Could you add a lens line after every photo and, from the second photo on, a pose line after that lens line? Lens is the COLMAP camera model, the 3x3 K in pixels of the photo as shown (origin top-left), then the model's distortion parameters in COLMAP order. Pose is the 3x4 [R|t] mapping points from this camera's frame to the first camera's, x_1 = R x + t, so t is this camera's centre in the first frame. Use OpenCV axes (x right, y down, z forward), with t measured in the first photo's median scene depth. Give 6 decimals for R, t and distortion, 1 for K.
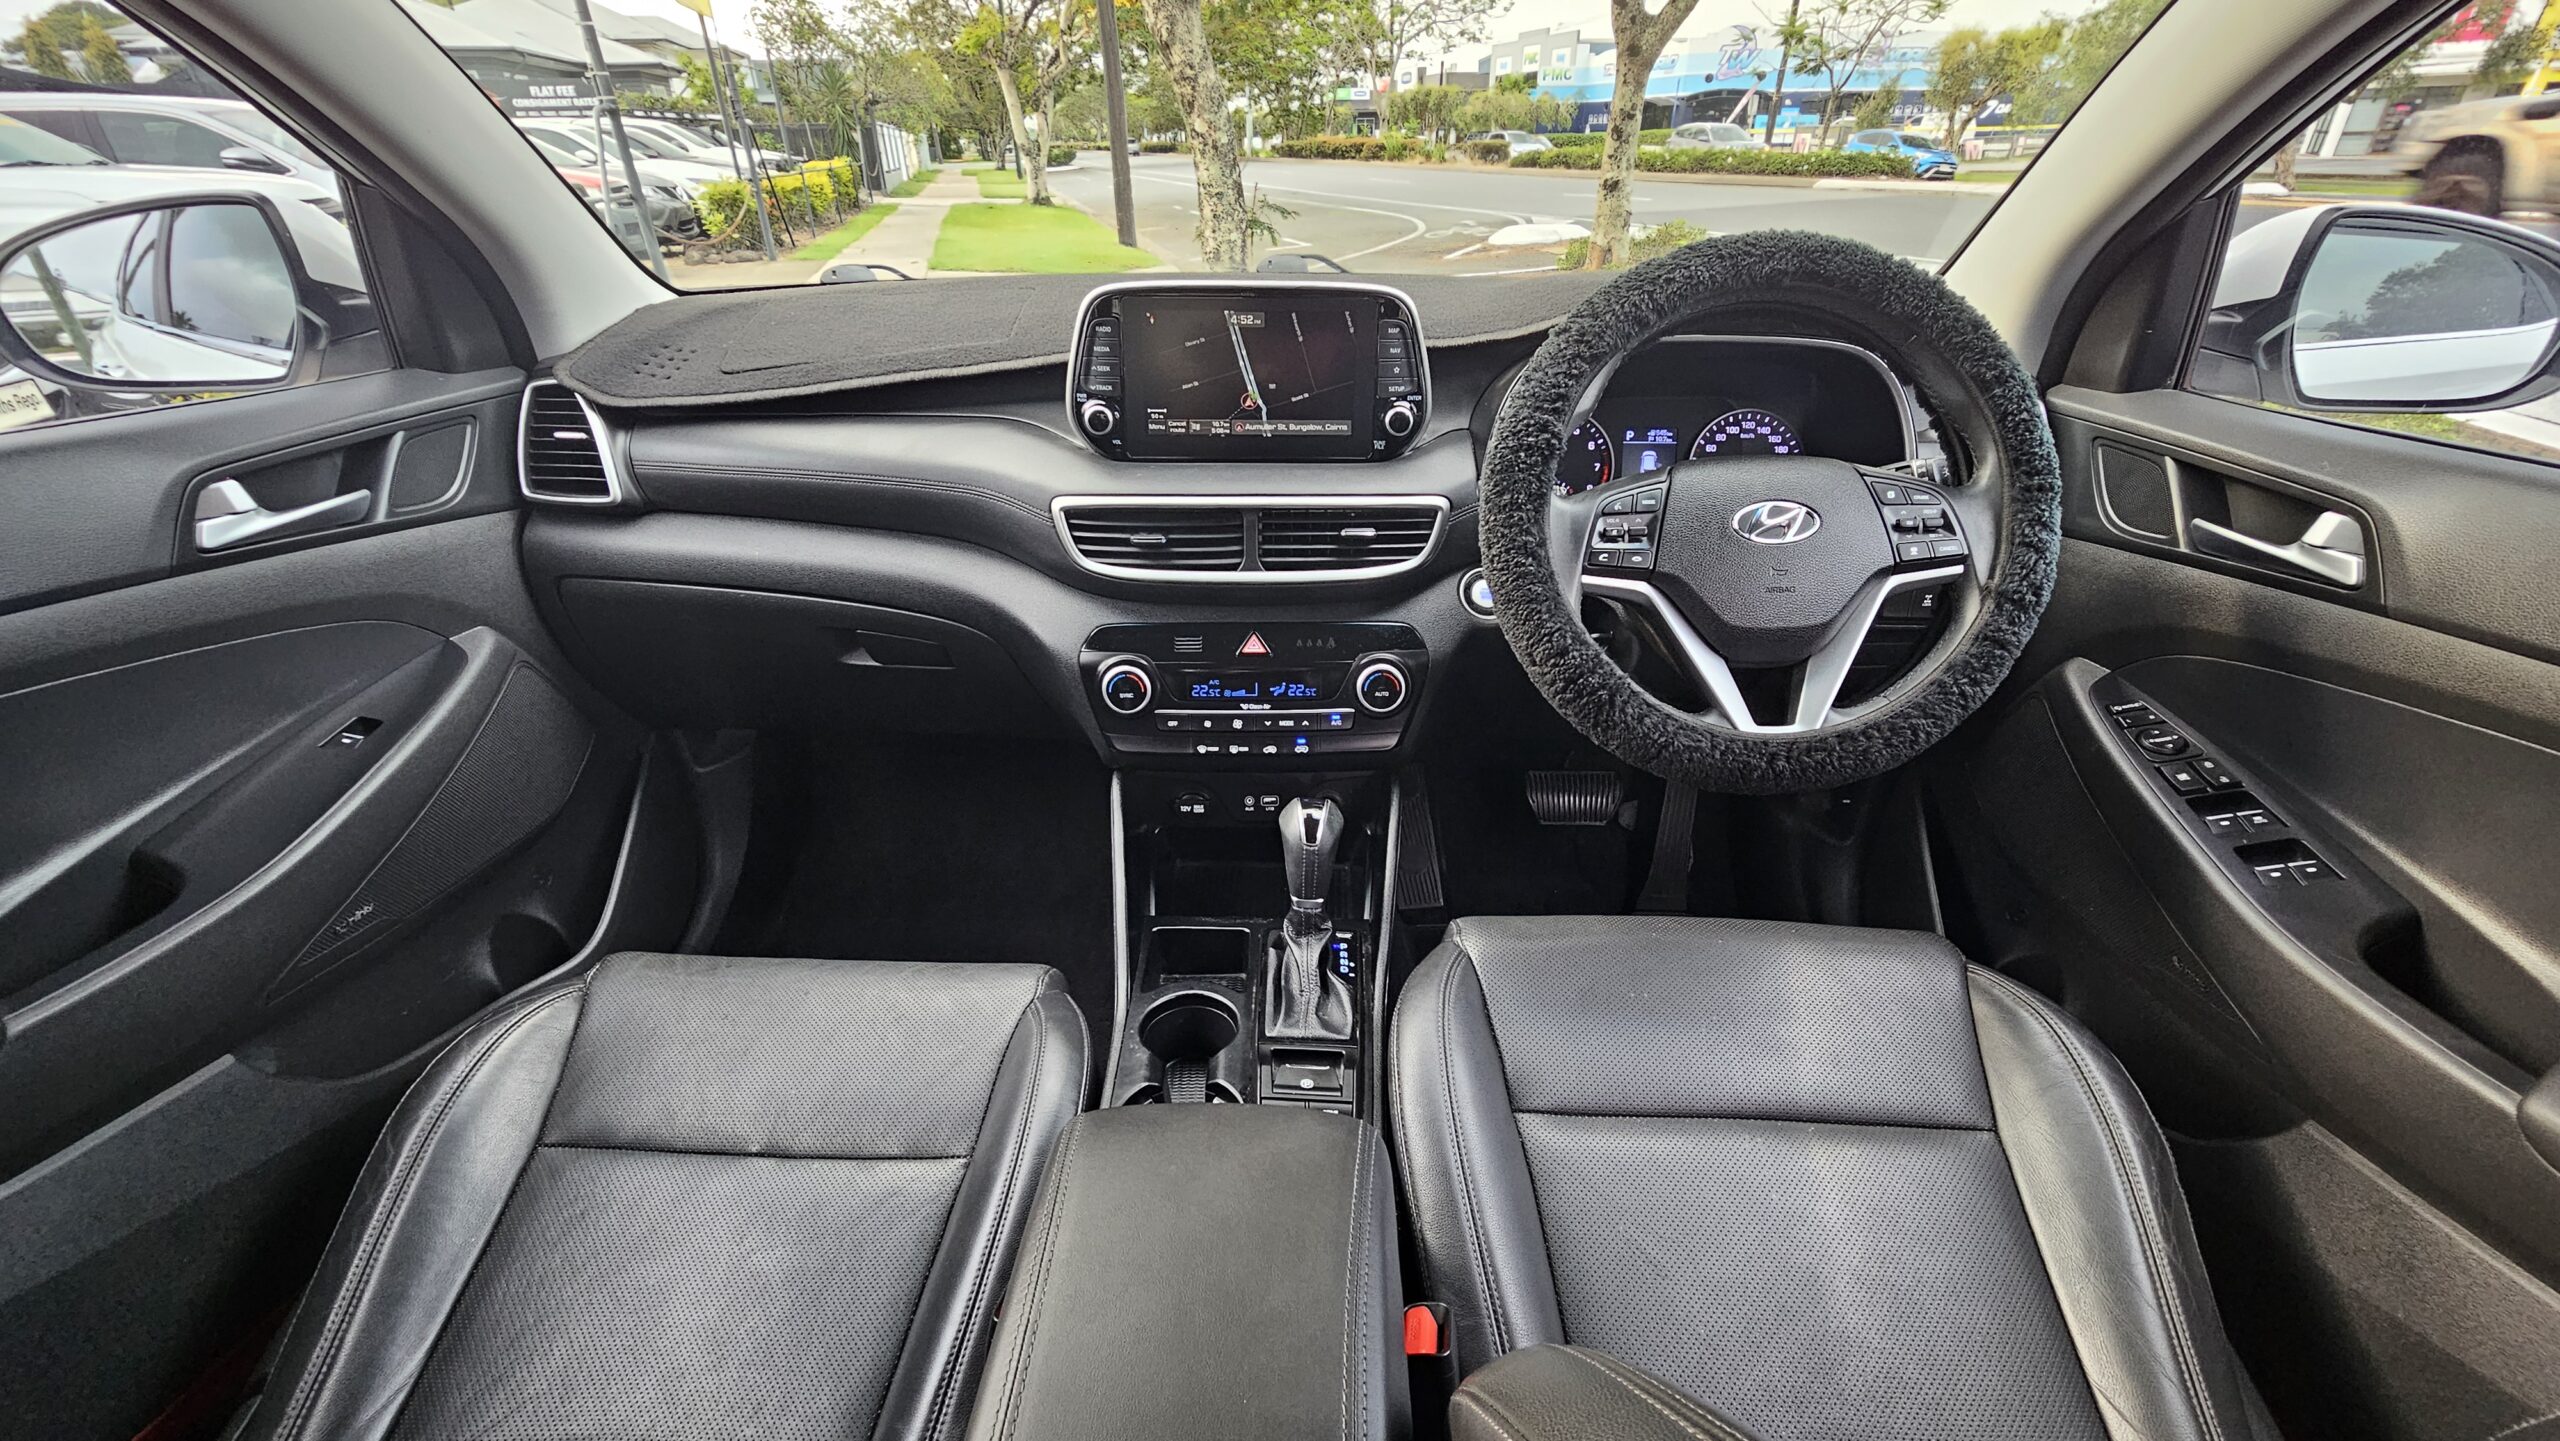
lens RADIAL K [[1004.2, 0, 1280.0], [0, 1004.2, 720.5], [0, 0, 1]] dist [0.000858, 0.000298]
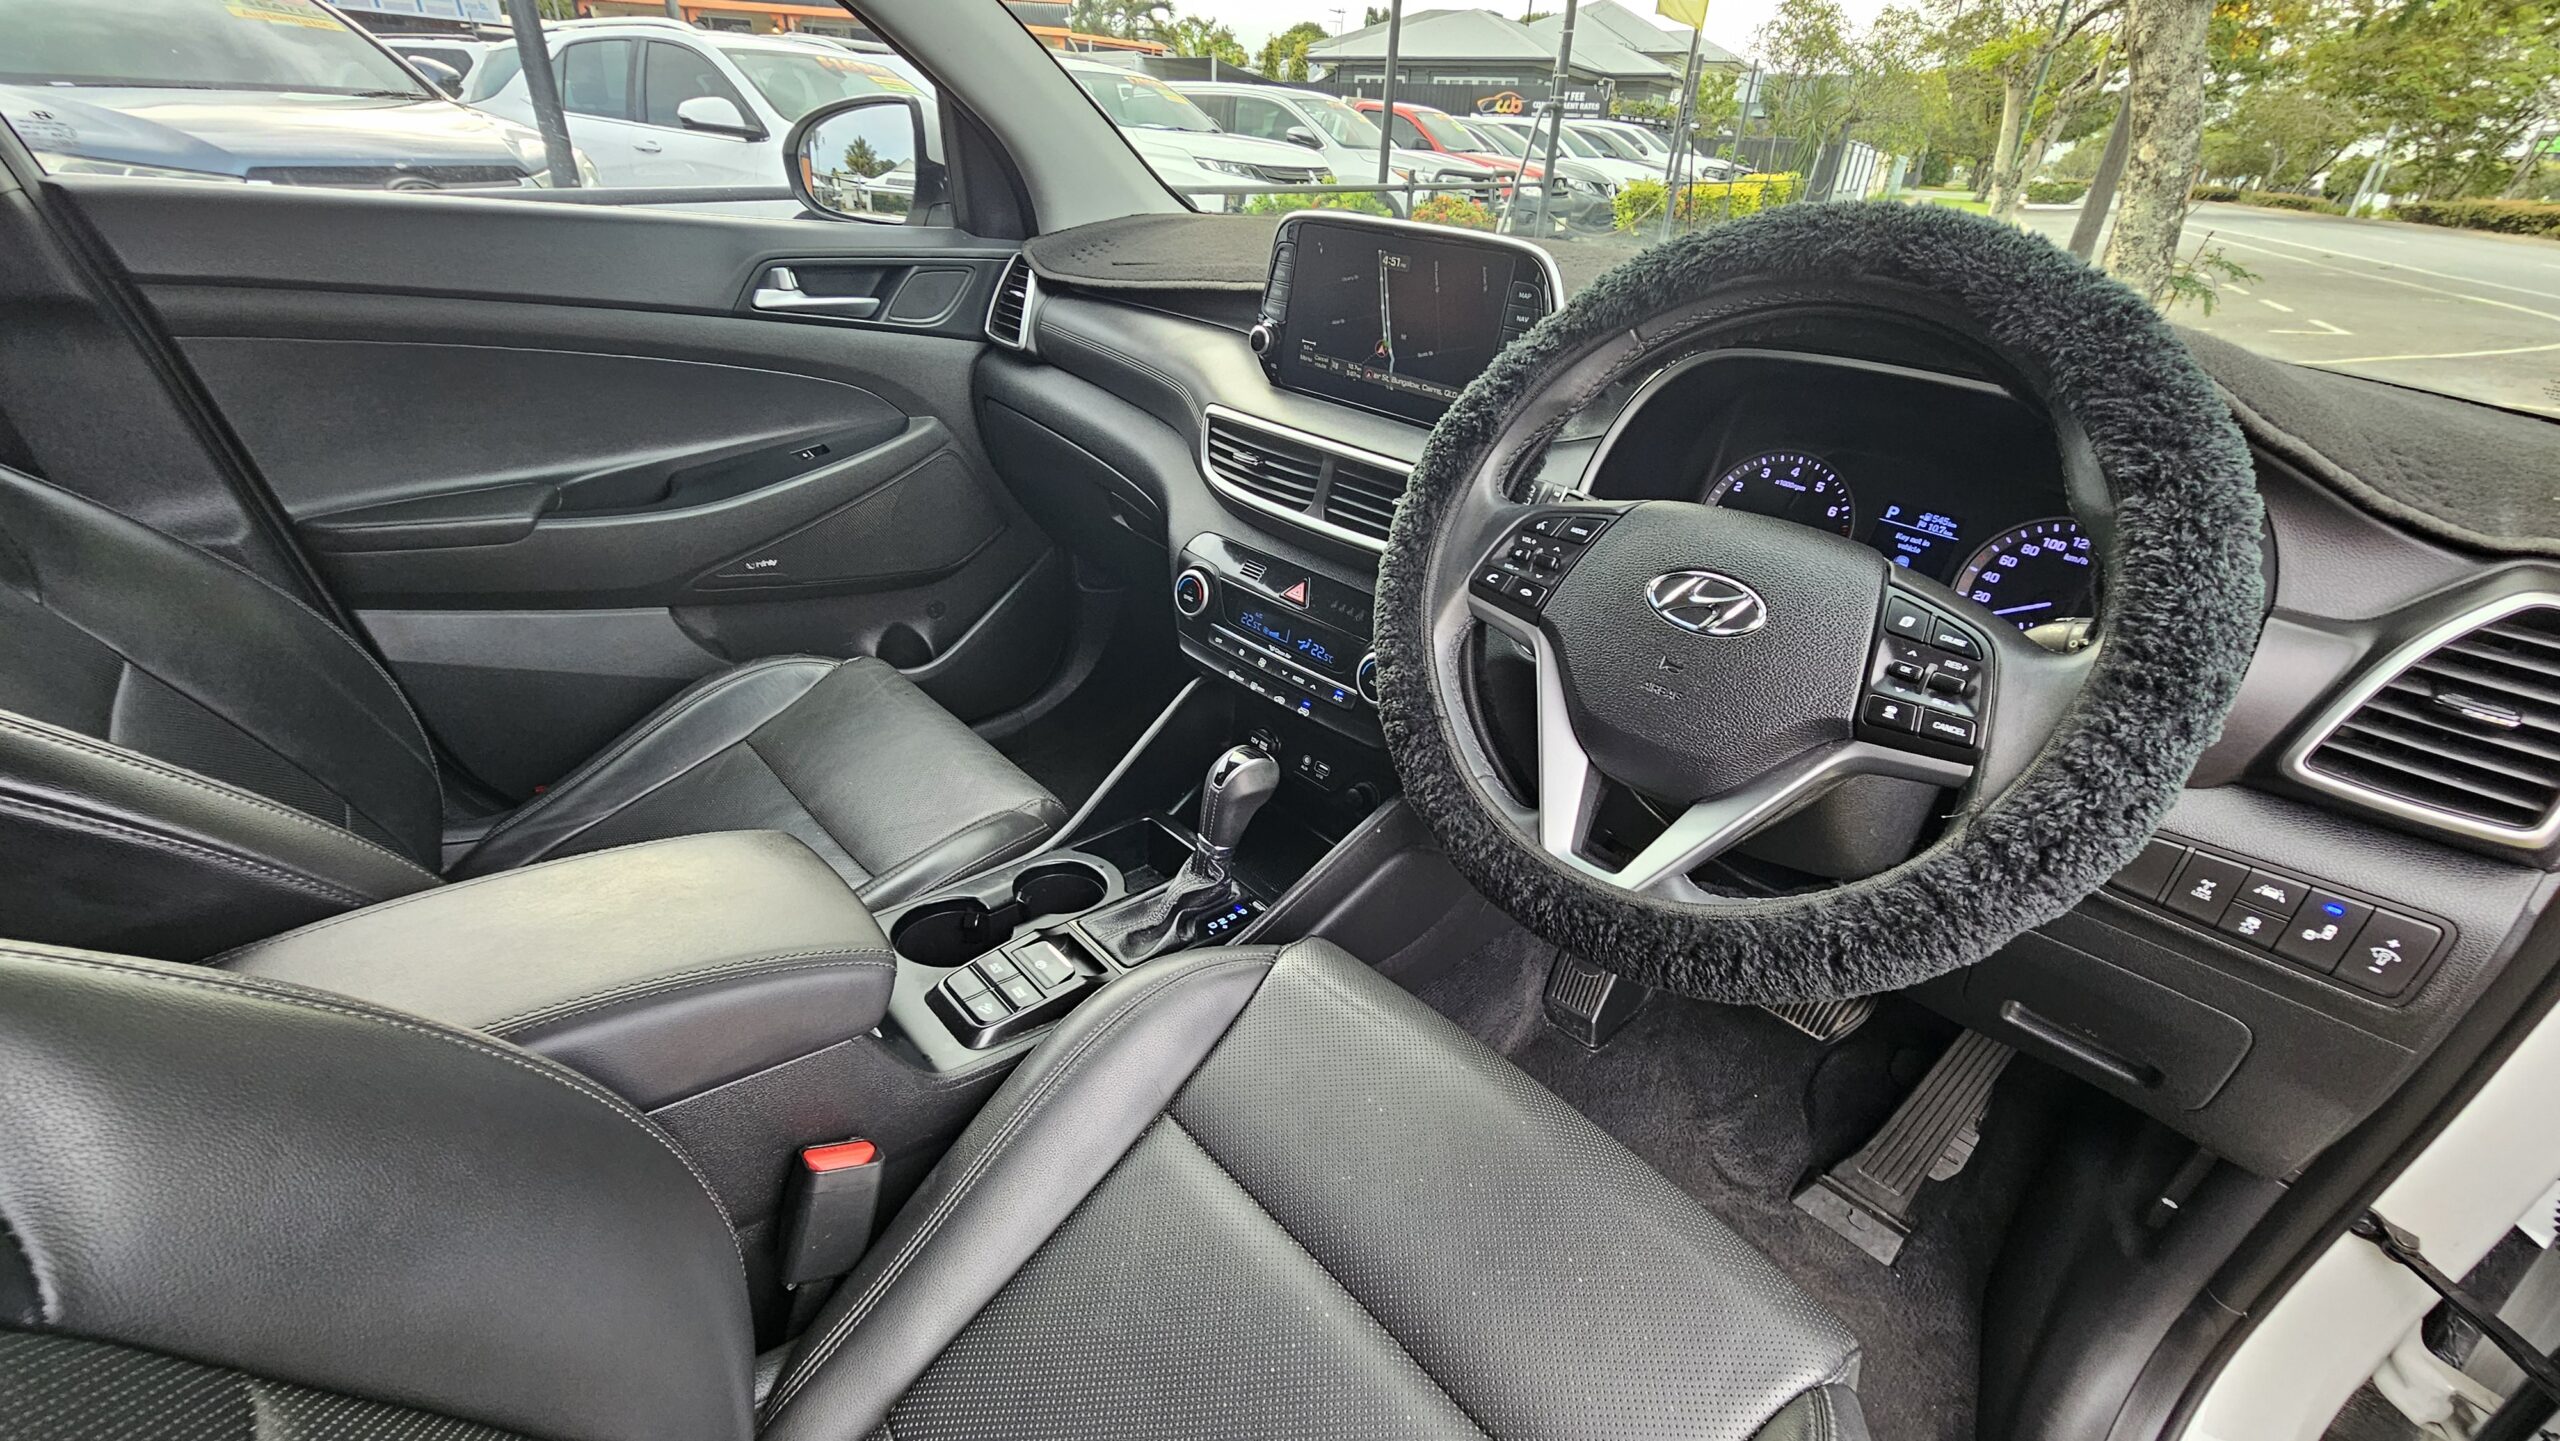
lens RADIAL K [[1011.8, 0, 1280.0], [0, 1011.8, 720.5], [0, 0, 1]] dist [0.005241, -0.003239]
pose [[0.726022, 0.385030, -0.569775, 0.563116], [-0.391823, 0.912523, 0.117373, -0.069021], [0.565125, 0.138036, 0.813376, 0.206900]]
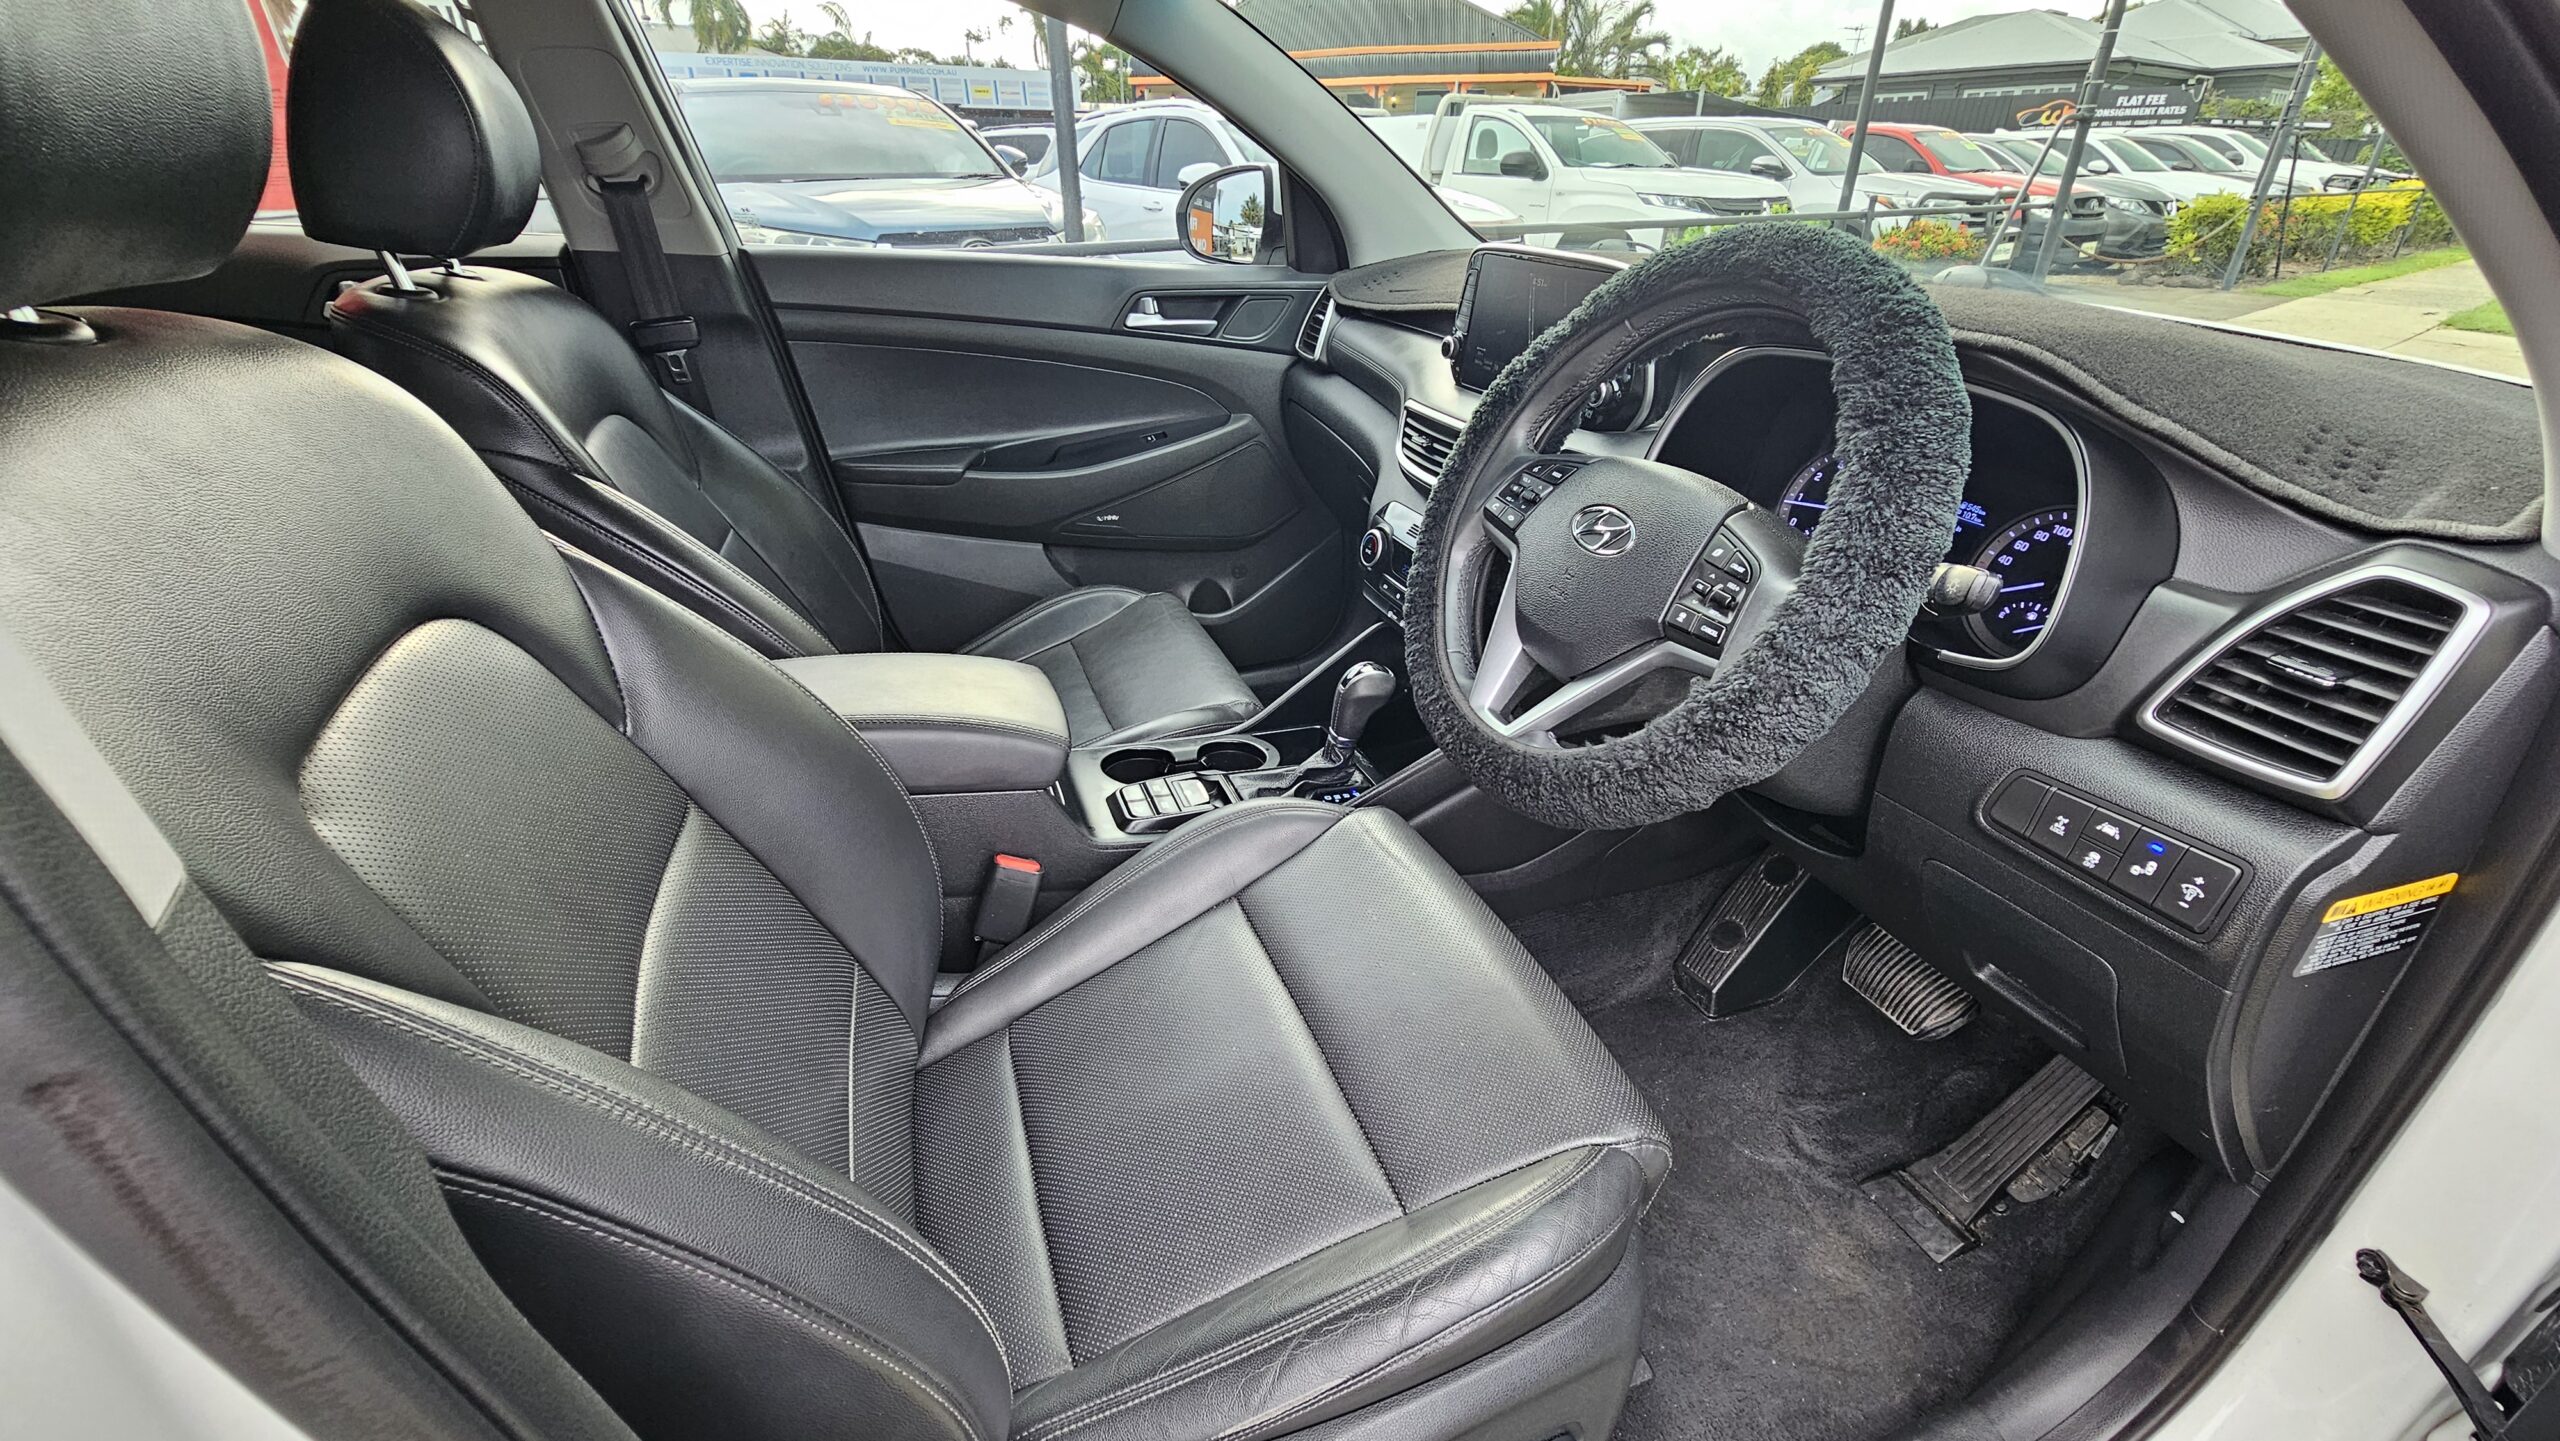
lens RADIAL K [[1013.7, 0, 1305.5], [0, 1013.7, 709.4], [0, 0, 1]] dist [0.000855, 0.000087]
pose [[0.423386, 0.439211, -0.792362, 0.942723], [-0.454974, 0.859410, 0.233268, -0.117426], [0.783417, 0.261741, 0.563692, 0.237814]]
